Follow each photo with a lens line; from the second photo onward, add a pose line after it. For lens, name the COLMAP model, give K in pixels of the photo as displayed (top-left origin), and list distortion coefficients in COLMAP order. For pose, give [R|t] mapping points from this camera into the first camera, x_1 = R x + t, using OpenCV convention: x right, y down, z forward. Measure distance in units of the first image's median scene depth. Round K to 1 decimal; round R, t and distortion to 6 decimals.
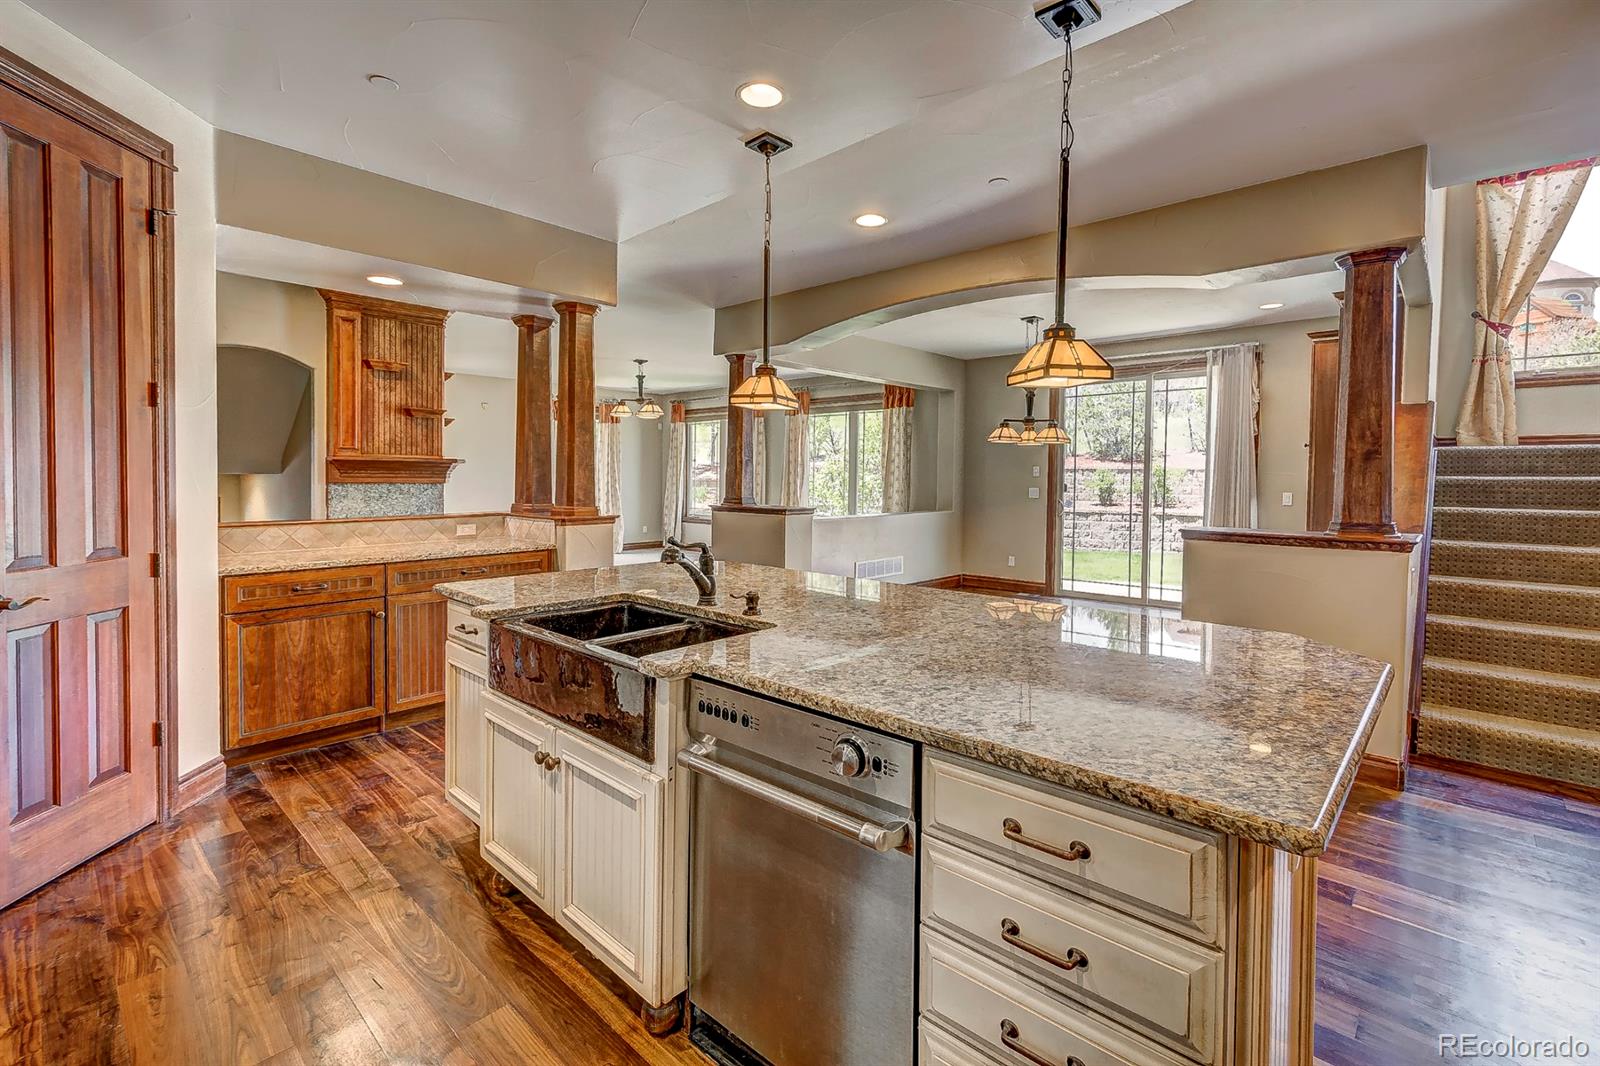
lens RADIAL K [[697.1, 0, 812.4], [0, 697.1, 488.7], [0, 0, 1]] dist [0.006959, -0.000377]
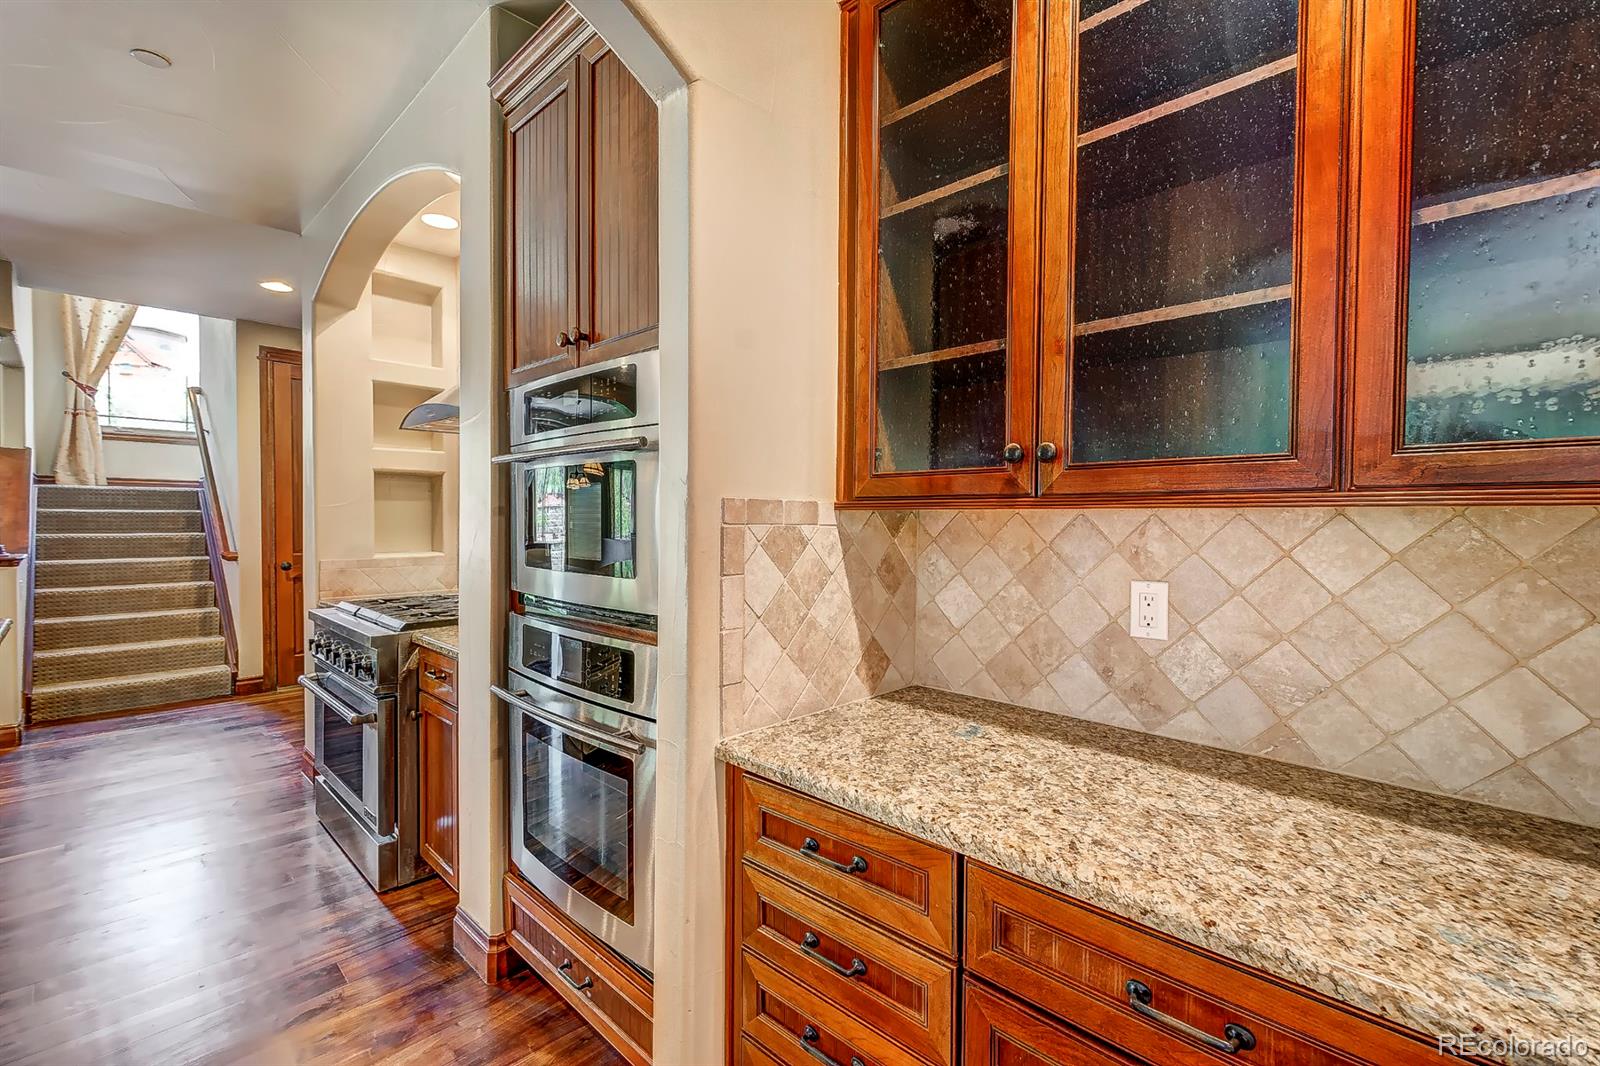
lens RADIAL K [[697.1, 0, 784.7], [0, 697.1, 538.4], [0, 0, 1]] dist [0.006959, -0.000377]
pose [[0.028342, -0.037168, 0.998907, -0.278610], [0.016061, 0.999196, 0.036723, 0.008863], [-0.999469, 0.015003, 0.028917, -0.315413]]
